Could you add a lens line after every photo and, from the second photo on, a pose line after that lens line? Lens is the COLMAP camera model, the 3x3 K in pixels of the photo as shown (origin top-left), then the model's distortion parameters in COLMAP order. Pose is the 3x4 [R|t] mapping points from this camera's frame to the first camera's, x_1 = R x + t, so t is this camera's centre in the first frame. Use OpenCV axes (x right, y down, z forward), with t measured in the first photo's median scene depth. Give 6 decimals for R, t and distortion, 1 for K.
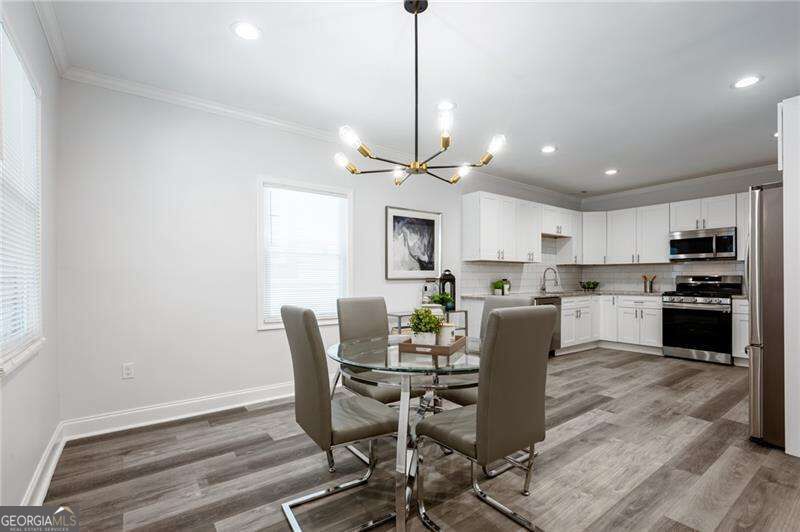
lens RADIAL K [[362.6, 0, 402.7], [0, 362.6, 276.5], [0, 0, 1]] dist [-0.002129, -0.000196]
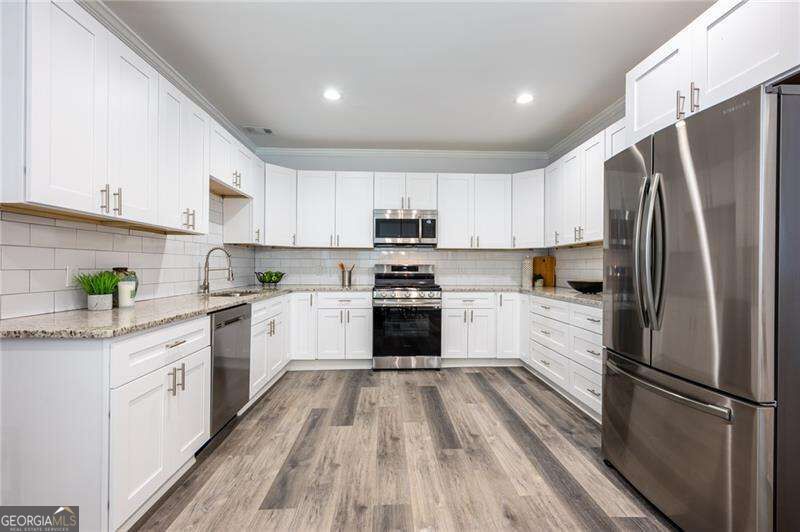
lens RADIAL K [[359.6, 0, 400.0], [0, 359.6, 266.0], [0, 0, 1]] dist [0.001073, 0.000095]
pose [[0.565452, 0.007990, 0.824742, 0.134957], [-0.009680, 0.999948, -0.003050, 0.003607], [-0.824724, -0.006259, 0.565501, 0.548836]]
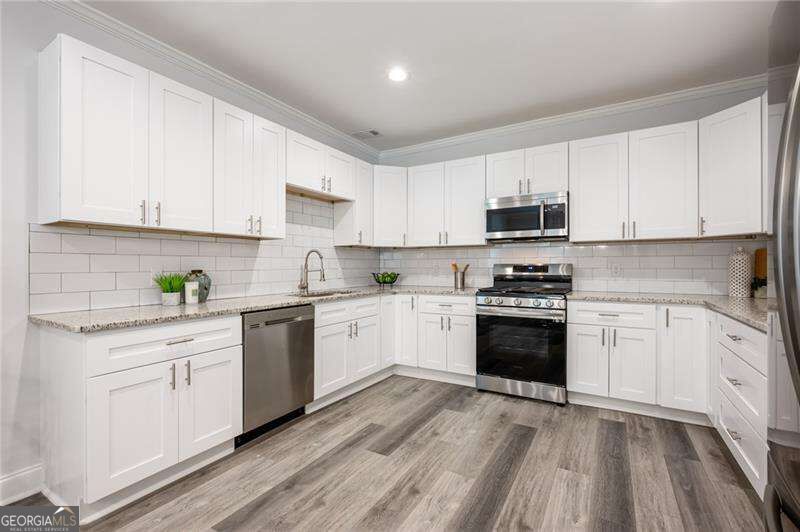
lens RADIAL K [[352.3, 0, 400.0], [0, 352.3, 266.0], [0, 0, 1]] dist [0.001390, 0.000243]
pose [[0.922326, 0.000598, 0.386411, 0.366933], [-0.001484, 0.999997, 0.001995, 0.000447], [-0.386409, -0.002414, 0.922325, 0.497642]]
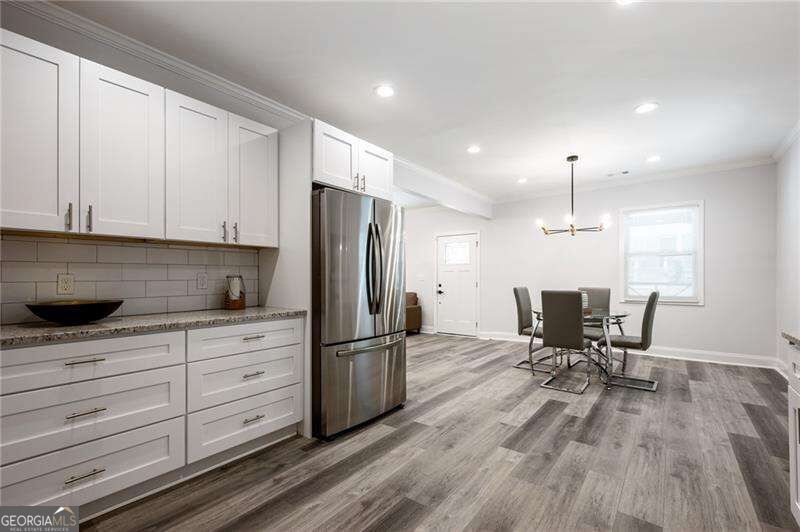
lens RADIAL K [[352.3, 0, 400.0], [0, 352.3, 266.0], [0, 0, 1]] dist [0.001390, 0.000243]
pose [[-0.962456, -0.003709, -0.271411, 0.645793], [0.006387, 0.999320, -0.036308, 0.002030], [0.271361, -0.036679, -0.961778, 1.086509]]
